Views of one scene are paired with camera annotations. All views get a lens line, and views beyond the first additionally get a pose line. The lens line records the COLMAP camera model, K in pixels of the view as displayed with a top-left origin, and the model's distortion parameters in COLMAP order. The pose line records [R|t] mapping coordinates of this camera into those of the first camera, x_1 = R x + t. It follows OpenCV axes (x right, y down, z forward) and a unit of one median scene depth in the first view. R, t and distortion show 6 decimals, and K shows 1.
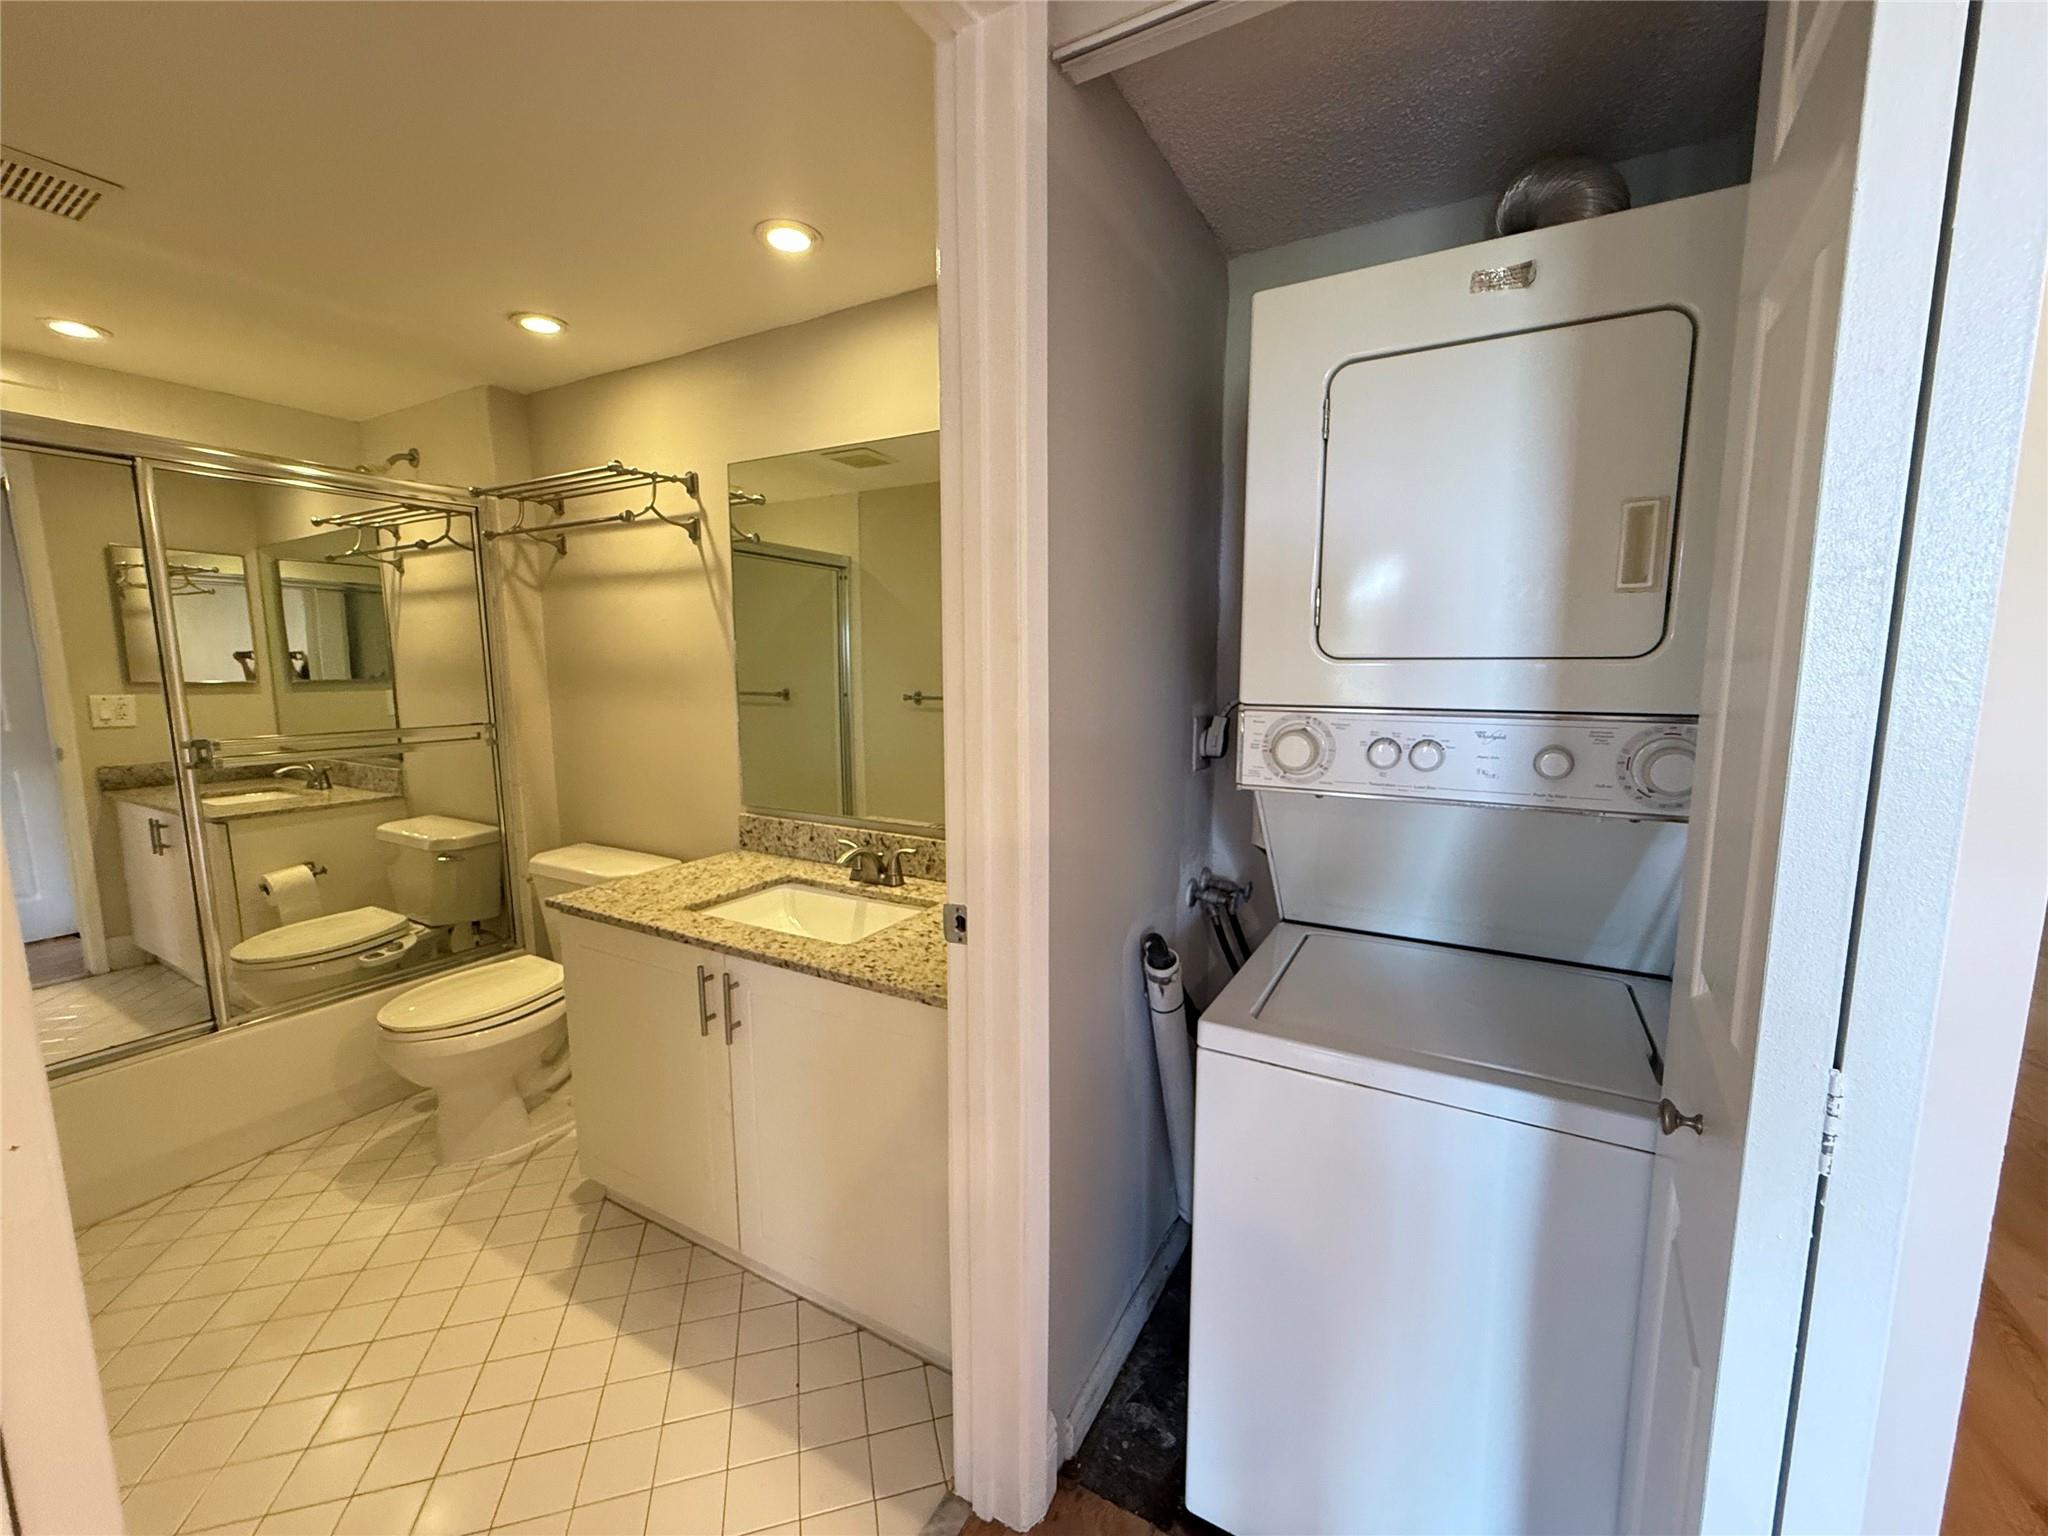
lens RADIAL K [[813.3, 0, 1022.0], [0, 813.3, 772.2], [0, 0, 1]] dist [-0.002392, 0.000412]
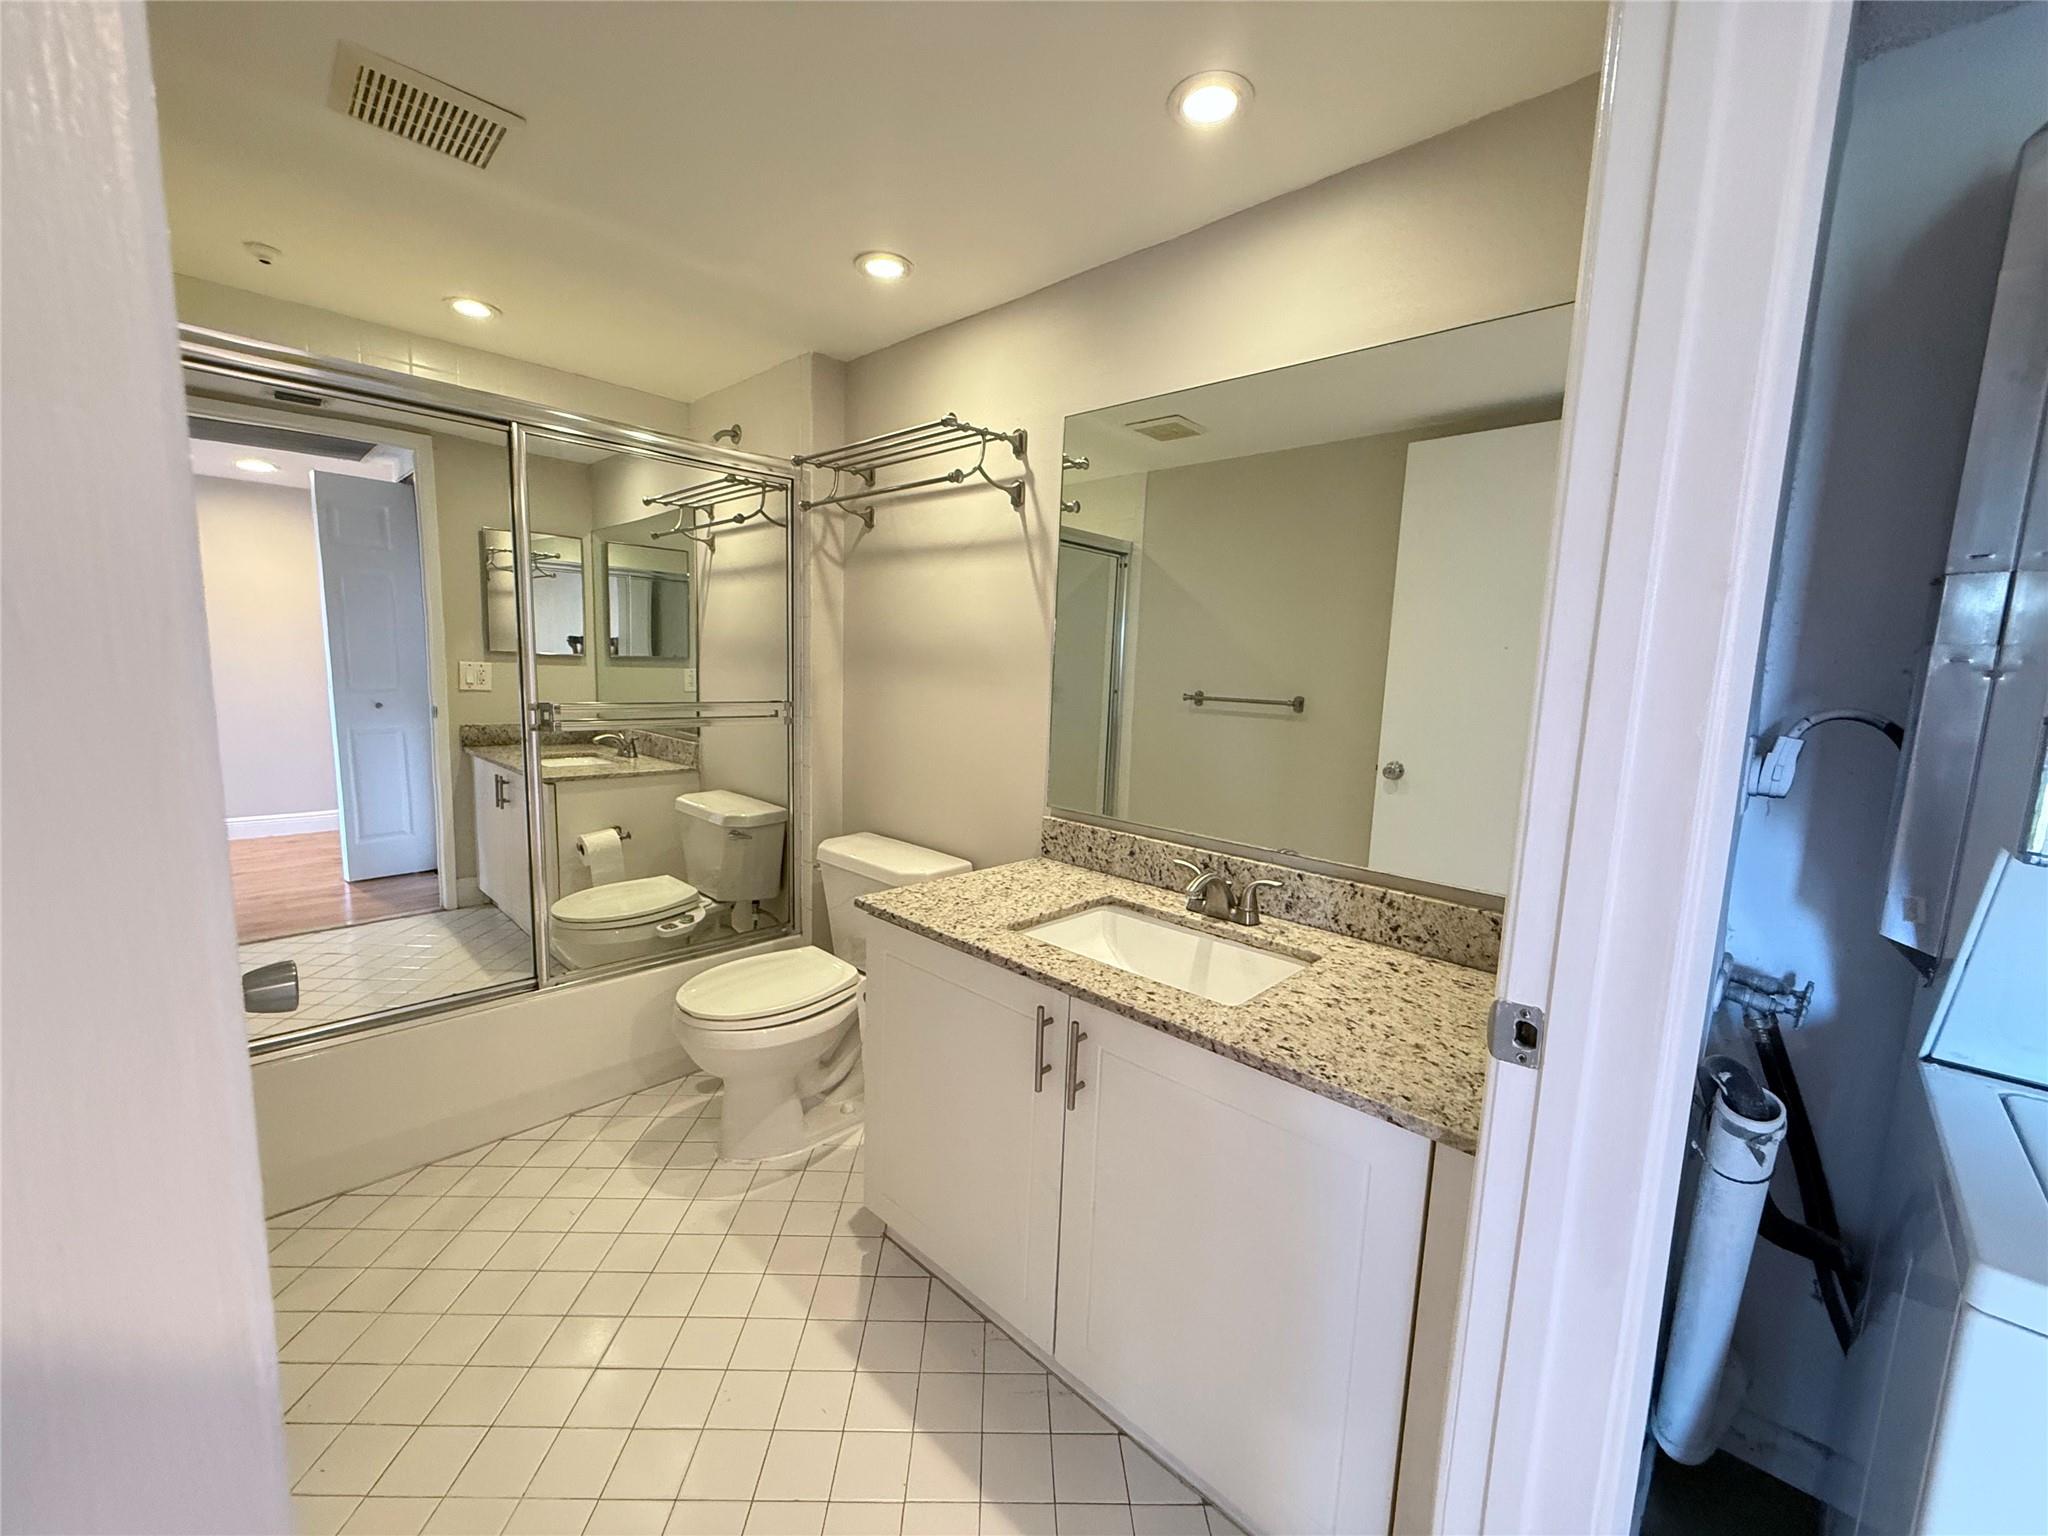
lens RADIAL K [[813.3, 0, 1025.1], [0, 813.3, 772.0], [0, 0, 1]] dist [-0.002392, 0.000412]
pose [[0.968547, 0.068120, -0.239327, -0.169001], [-0.069652, 0.997569, 0.002059, 0.002713], [0.238885, 0.014675, 0.970937, 0.147341]]
